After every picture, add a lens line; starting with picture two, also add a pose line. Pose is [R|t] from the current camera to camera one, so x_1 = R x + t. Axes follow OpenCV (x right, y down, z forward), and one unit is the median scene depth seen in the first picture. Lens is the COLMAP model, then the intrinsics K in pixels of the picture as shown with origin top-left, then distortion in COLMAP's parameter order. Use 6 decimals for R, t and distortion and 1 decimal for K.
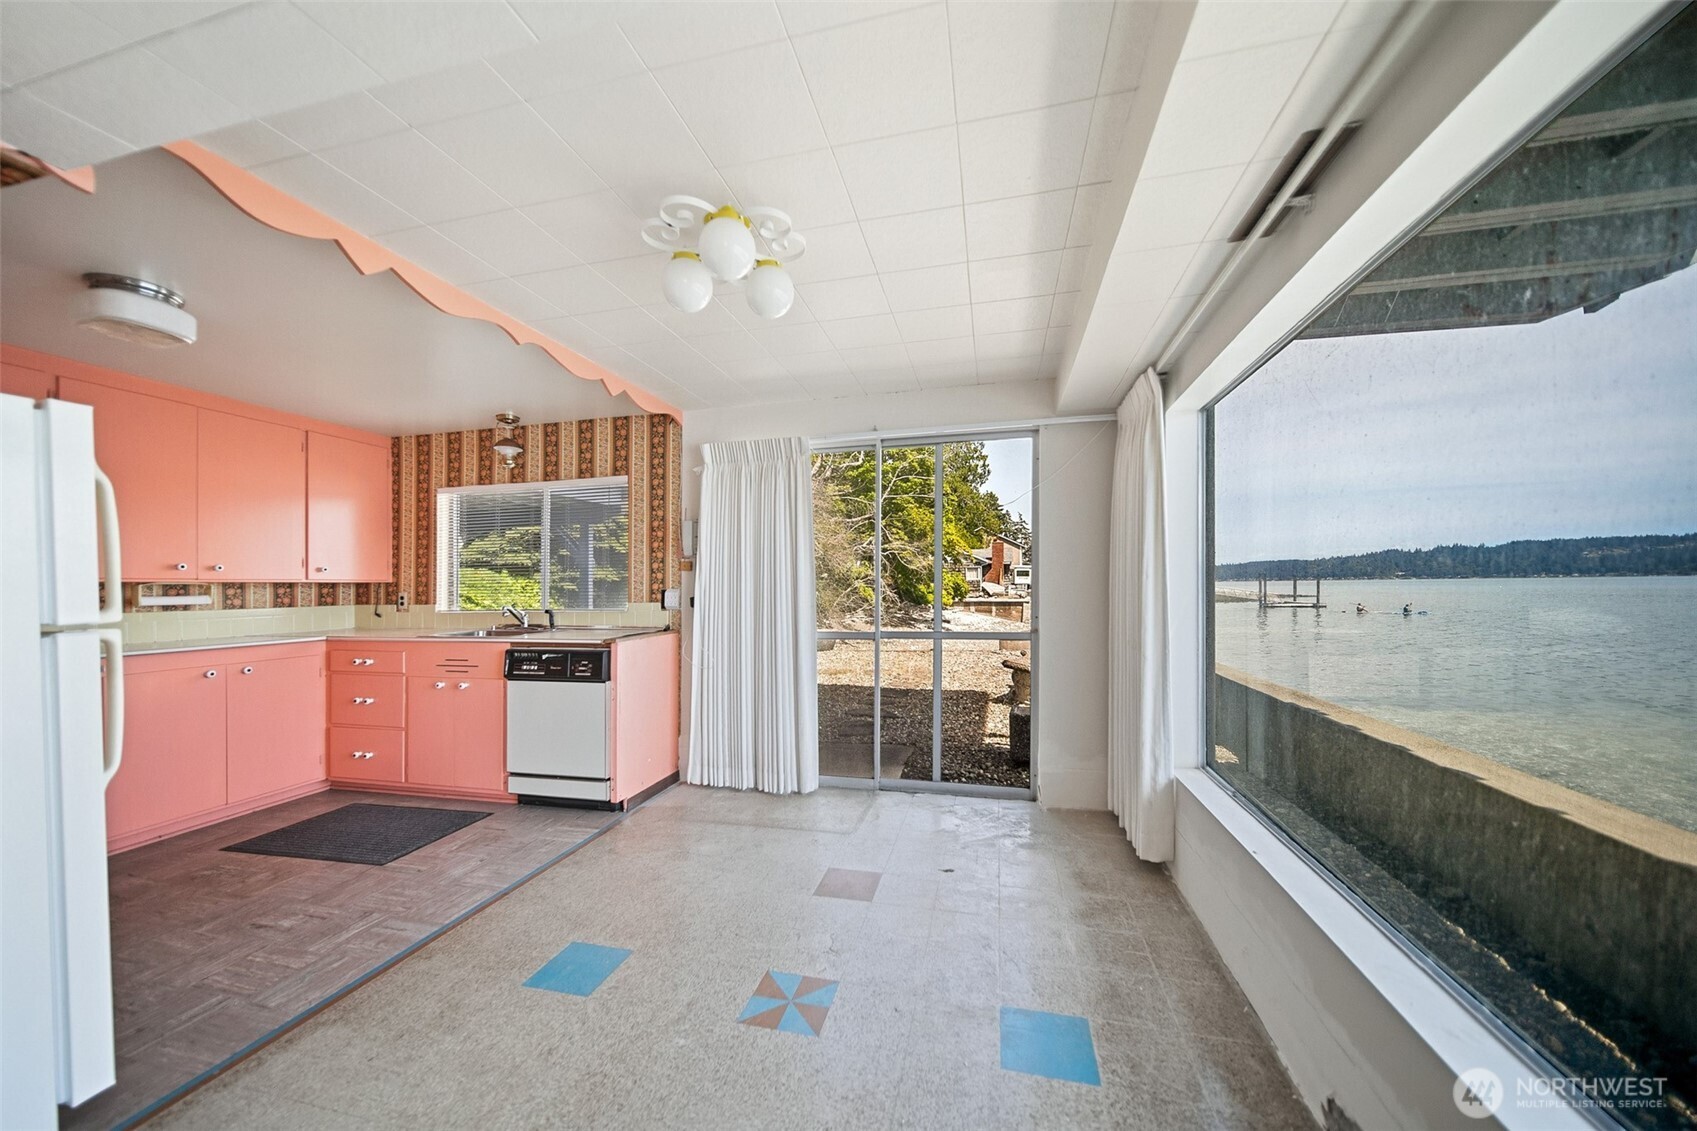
lens RADIAL K [[605.5, 0, 853.0], [0, 605.5, 578.8], [0, 0, 1]] dist [0.000849, 0.000036]
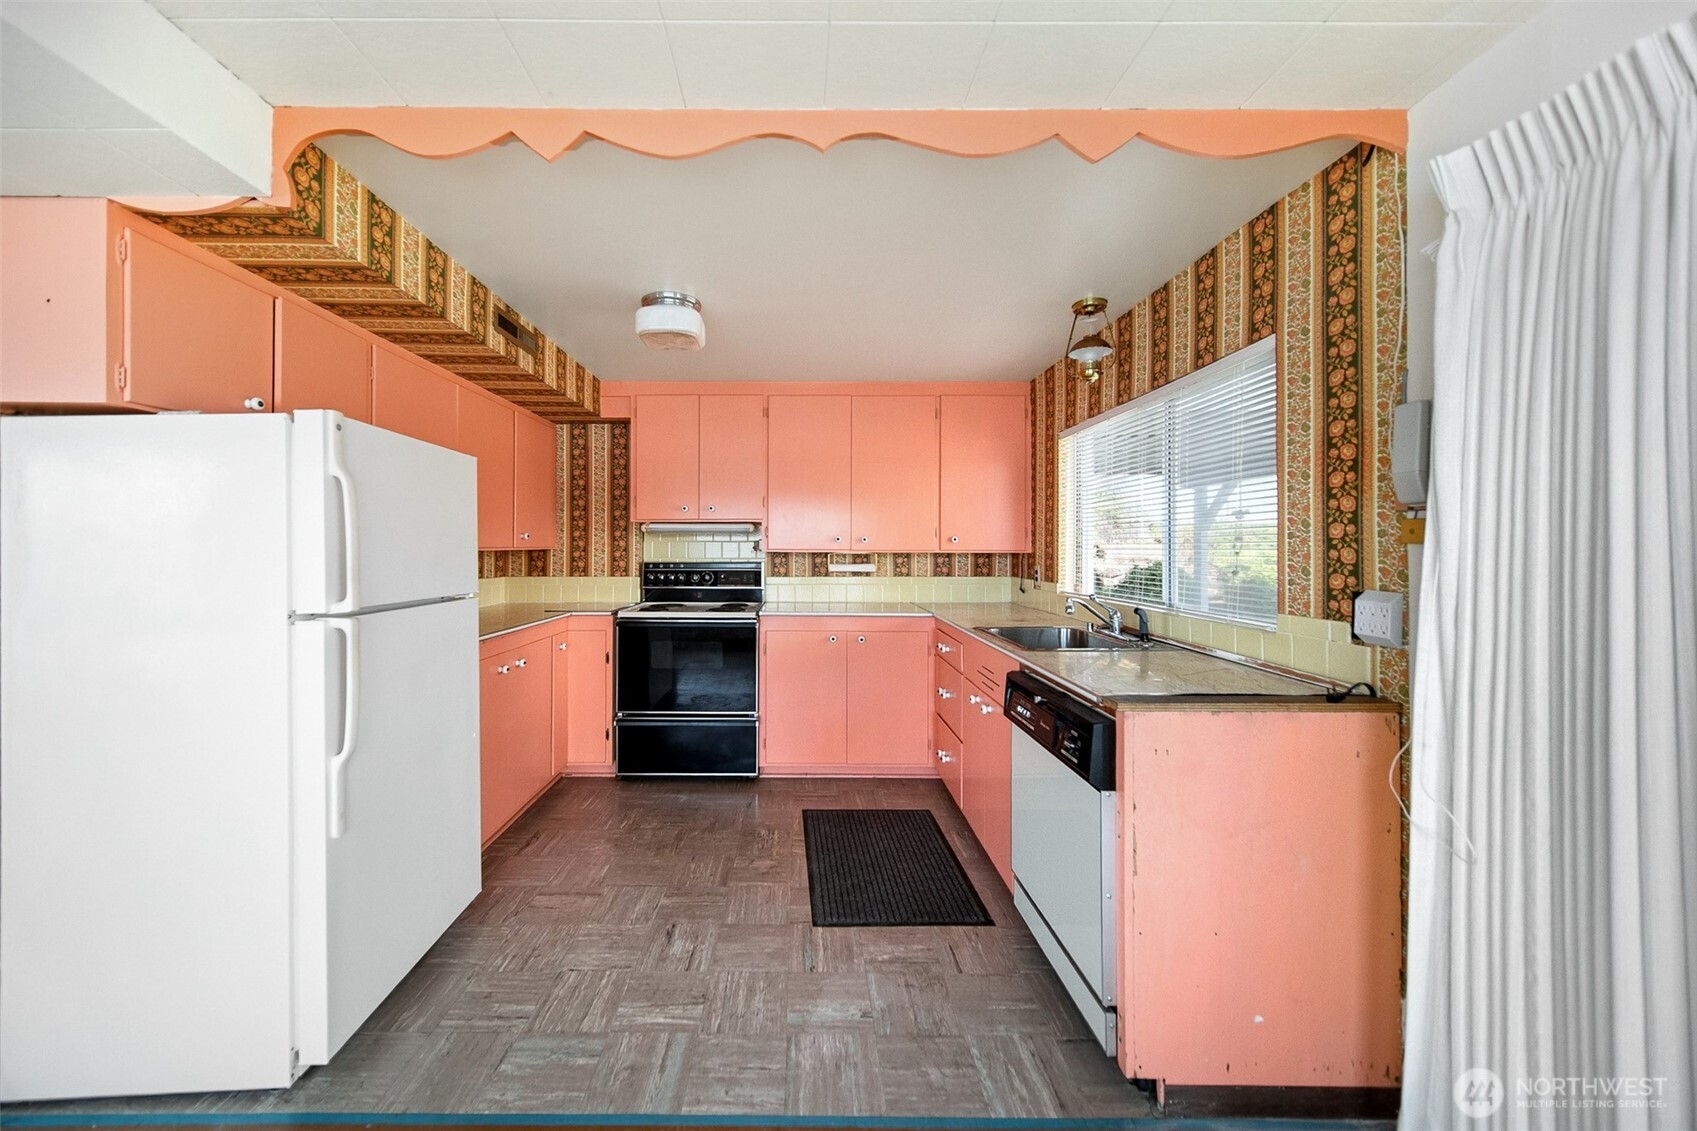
lens RADIAL K [[605.5, 0, 808.9], [0, 605.5, 532.1], [0, 0, 1]] dist [0.000849, 0.000036]
pose [[0.227787, -0.011249, -0.973646, -0.008932], [0.005754, 0.999931, -0.010206, -0.018599], [0.973694, -0.003277, 0.227836, 0.564255]]
